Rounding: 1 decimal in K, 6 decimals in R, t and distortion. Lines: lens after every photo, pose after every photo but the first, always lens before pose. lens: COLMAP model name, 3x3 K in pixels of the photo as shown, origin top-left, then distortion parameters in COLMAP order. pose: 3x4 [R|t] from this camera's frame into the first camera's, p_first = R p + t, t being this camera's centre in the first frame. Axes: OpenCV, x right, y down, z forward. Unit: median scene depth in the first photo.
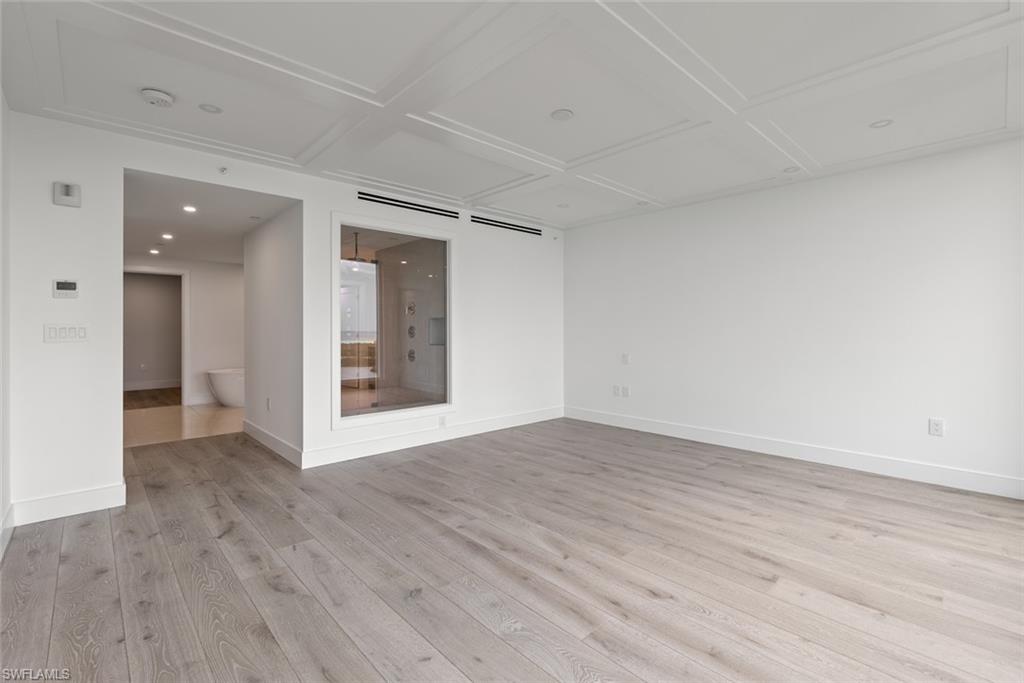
lens RADIAL K [[454.0, 0, 515.6], [0, 454.0, 336.7], [0, 0, 1]] dist [-0.003445, 0.000279]
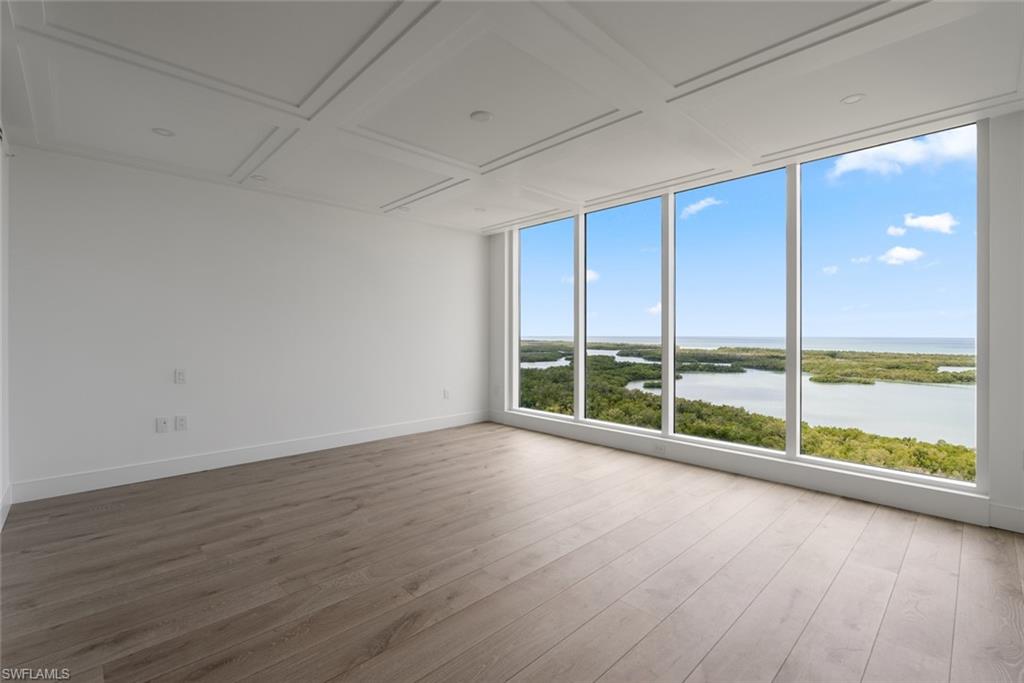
lens RADIAL K [[454.0, 0, 509.6], [0, 454.0, 338.0], [0, 0, 1]] dist [-0.003445, 0.000279]
pose [[-0.007665, -0.007115, 0.999945, -0.758764], [0.015517, 0.999853, 0.007234, -0.012438], [-0.999850, 0.015572, -0.007553, 0.810956]]
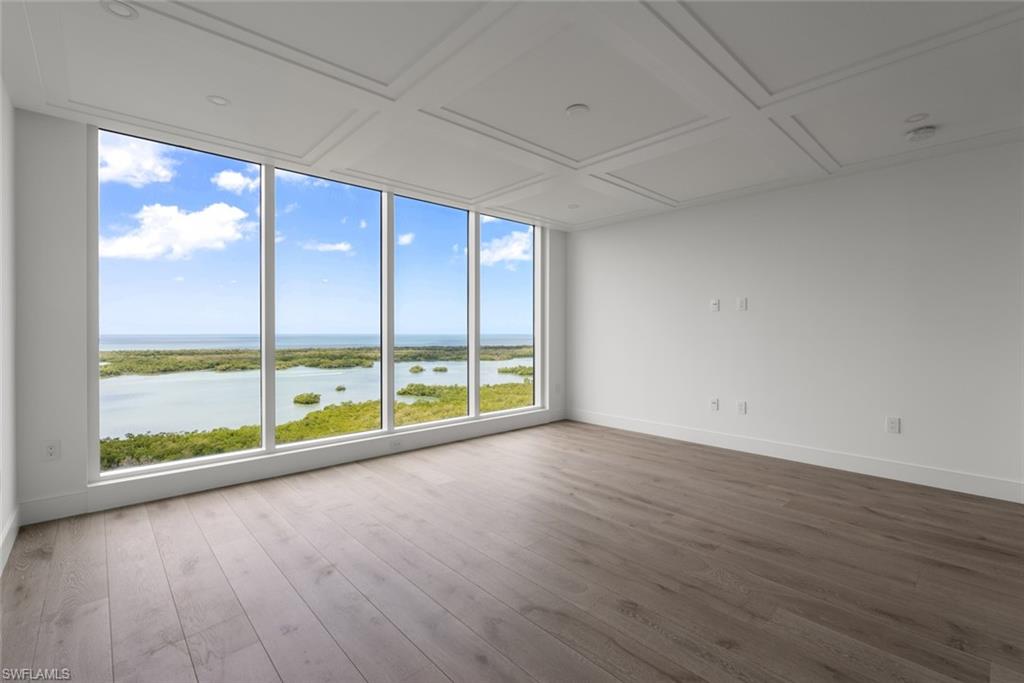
lens RADIAL K [[454.0, 0, 513.8], [0, 454.0, 340.7], [0, 0, 1]] dist [-0.003445, 0.000279]
pose [[-0.999971, -0.000738, 0.007592, 0.198014], [-0.000474, 0.999396, 0.034735, -0.026256], [-0.007613, 0.034731, -0.999368, 1.690476]]
